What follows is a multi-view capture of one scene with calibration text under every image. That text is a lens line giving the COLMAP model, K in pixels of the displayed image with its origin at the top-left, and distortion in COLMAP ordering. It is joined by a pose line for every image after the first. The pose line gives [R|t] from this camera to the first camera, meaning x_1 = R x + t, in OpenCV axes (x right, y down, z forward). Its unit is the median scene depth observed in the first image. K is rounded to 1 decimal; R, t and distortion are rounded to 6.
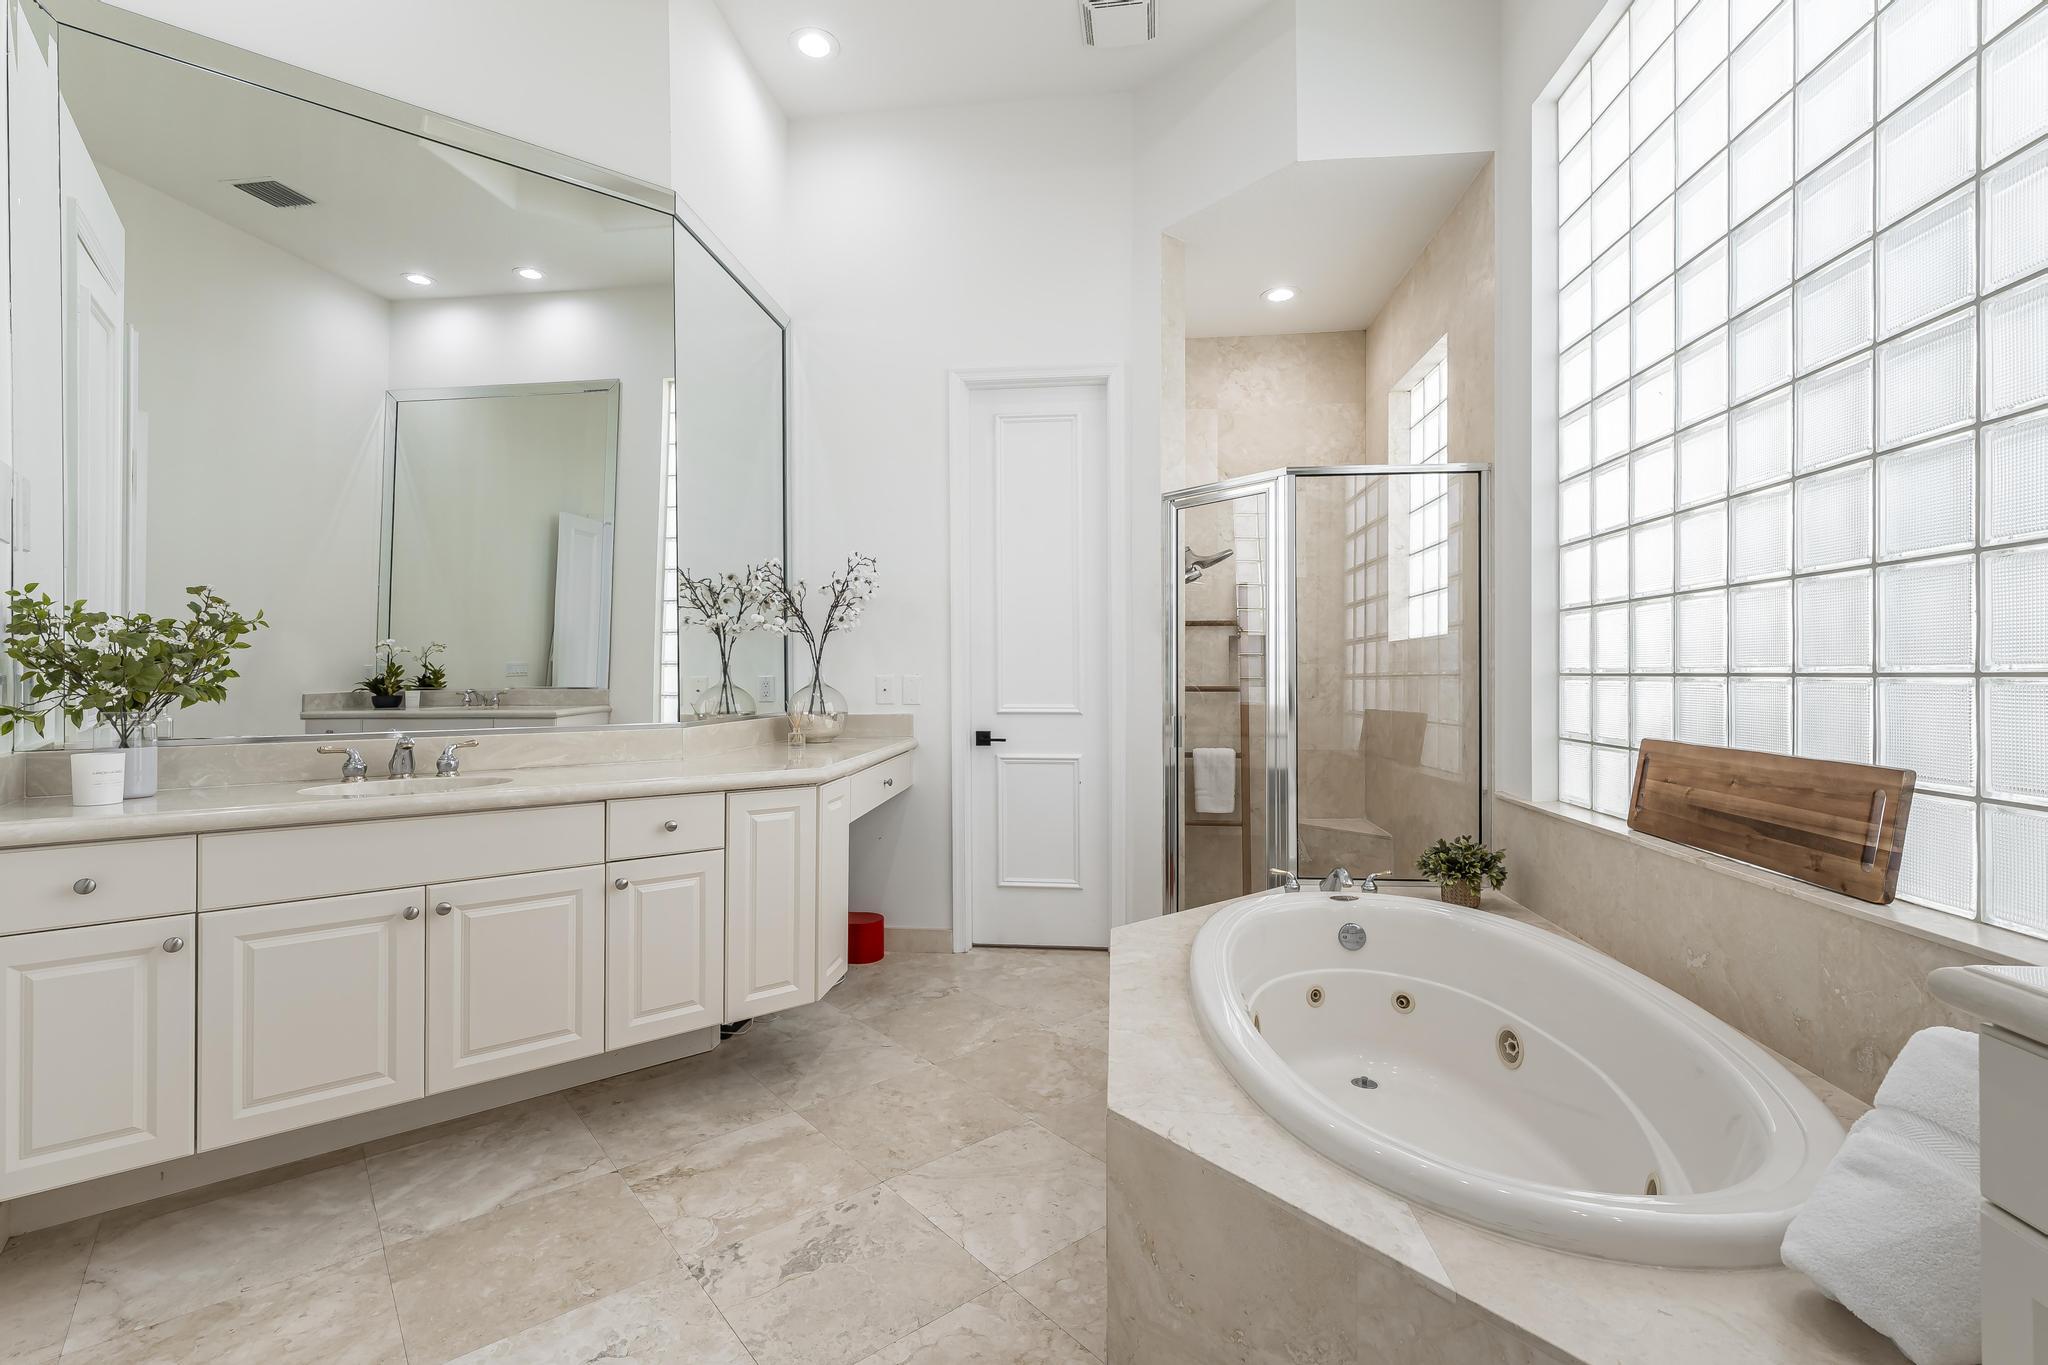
lens RADIAL K [[928.3, 0, 1022.2], [0, 928.3, 672.7], [0, 0, 1]] dist [0.002306, -0.001828]
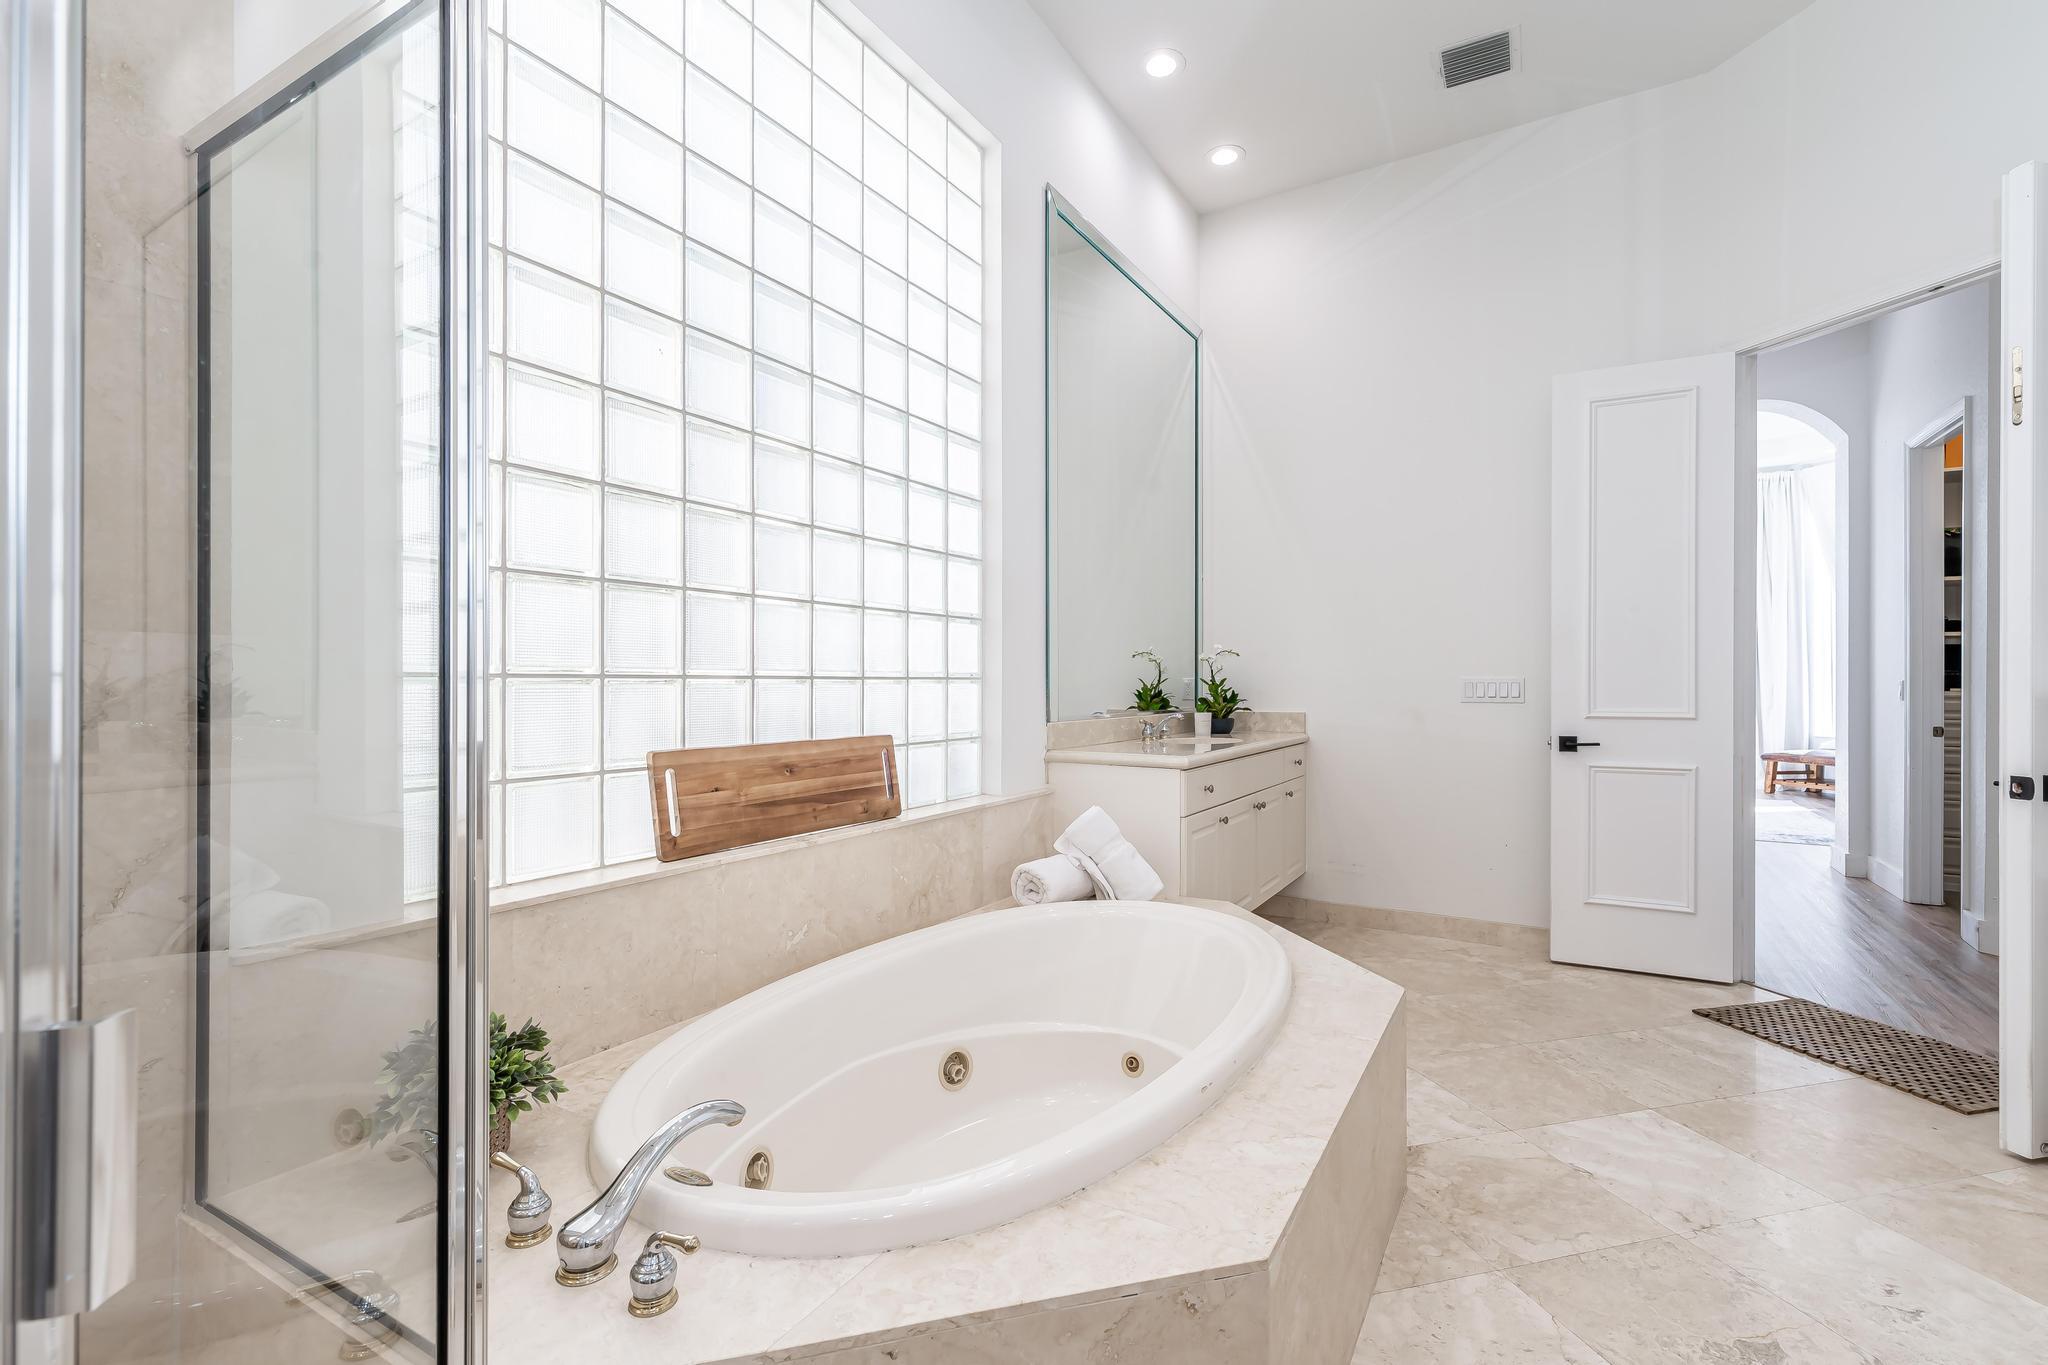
lens RADIAL K [[928.3, 0, 1012.0], [0, 928.3, 681.0], [0, 0, 1]] dist [0.002306, -0.001828]
pose [[-0.904761, 0.002684, 0.425911, 0.026332], [0.000926, 0.999990, -0.004335, 0.012836], [-0.425918, -0.003528, -0.904755, 2.122391]]
